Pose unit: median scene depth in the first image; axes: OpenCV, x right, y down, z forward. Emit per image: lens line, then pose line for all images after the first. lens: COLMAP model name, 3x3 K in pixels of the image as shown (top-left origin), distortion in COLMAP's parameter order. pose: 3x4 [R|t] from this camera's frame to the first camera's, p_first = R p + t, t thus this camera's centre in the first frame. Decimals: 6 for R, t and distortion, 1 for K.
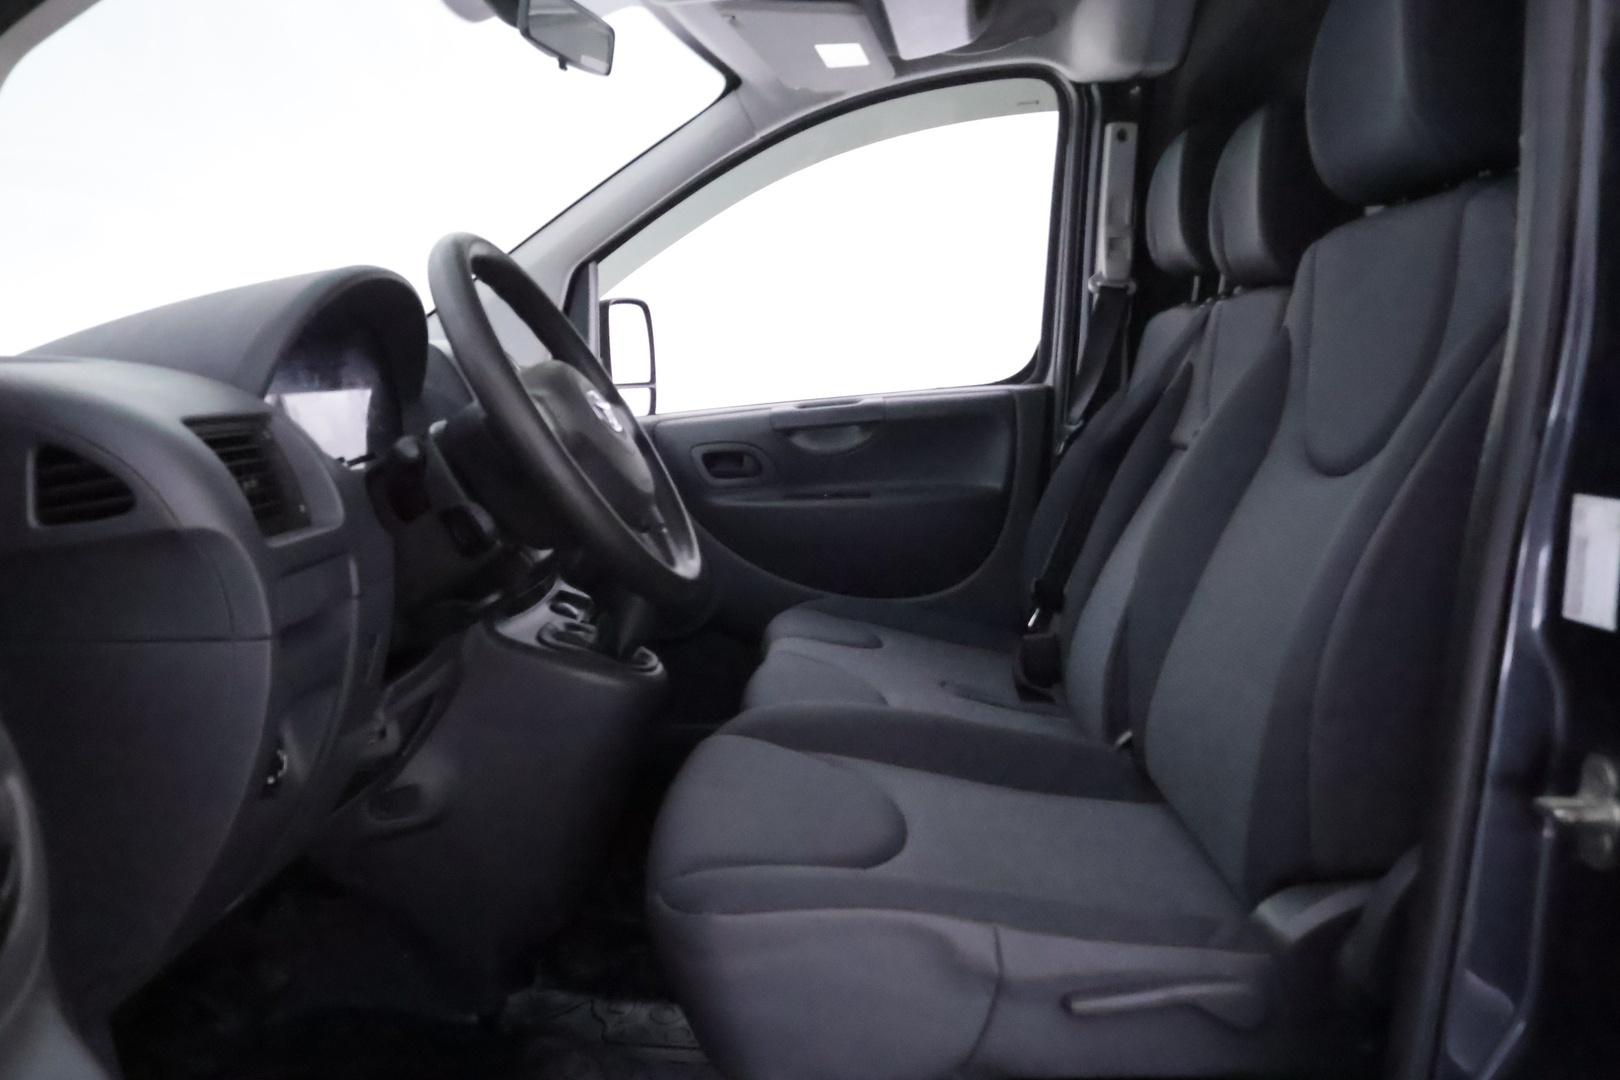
lens RADIAL K [[1305.1, 0, 805.3], [0, 1305.1, 542.4], [0, 0, 1]] dist [0.000295, -0.002740]
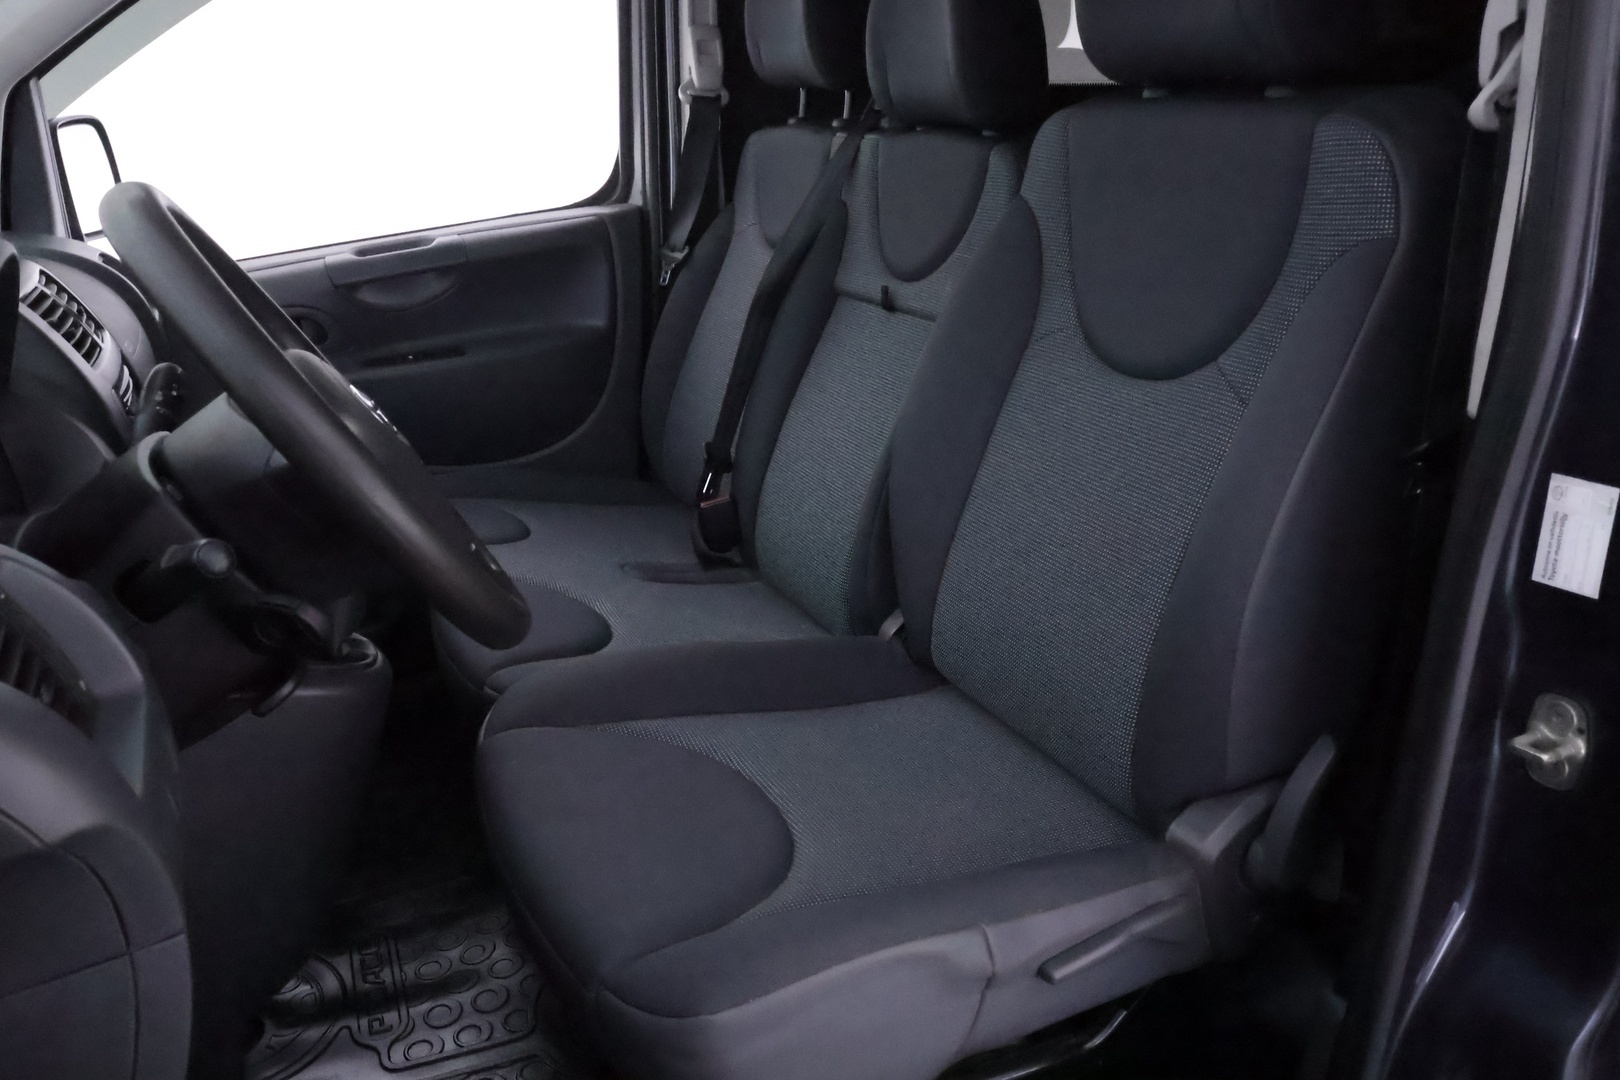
lens RADIAL K [[1305.1, 0, 811.9], [0, 1305.1, 535.5], [0, 0, 1]] dist [0.000295, -0.002740]
pose [[0.882000, -0.183613, 0.434008, -0.152582], [0.088024, 0.968953, 0.231043, -0.102476], [-0.462956, -0.165577, 0.870779, 0.116857]]
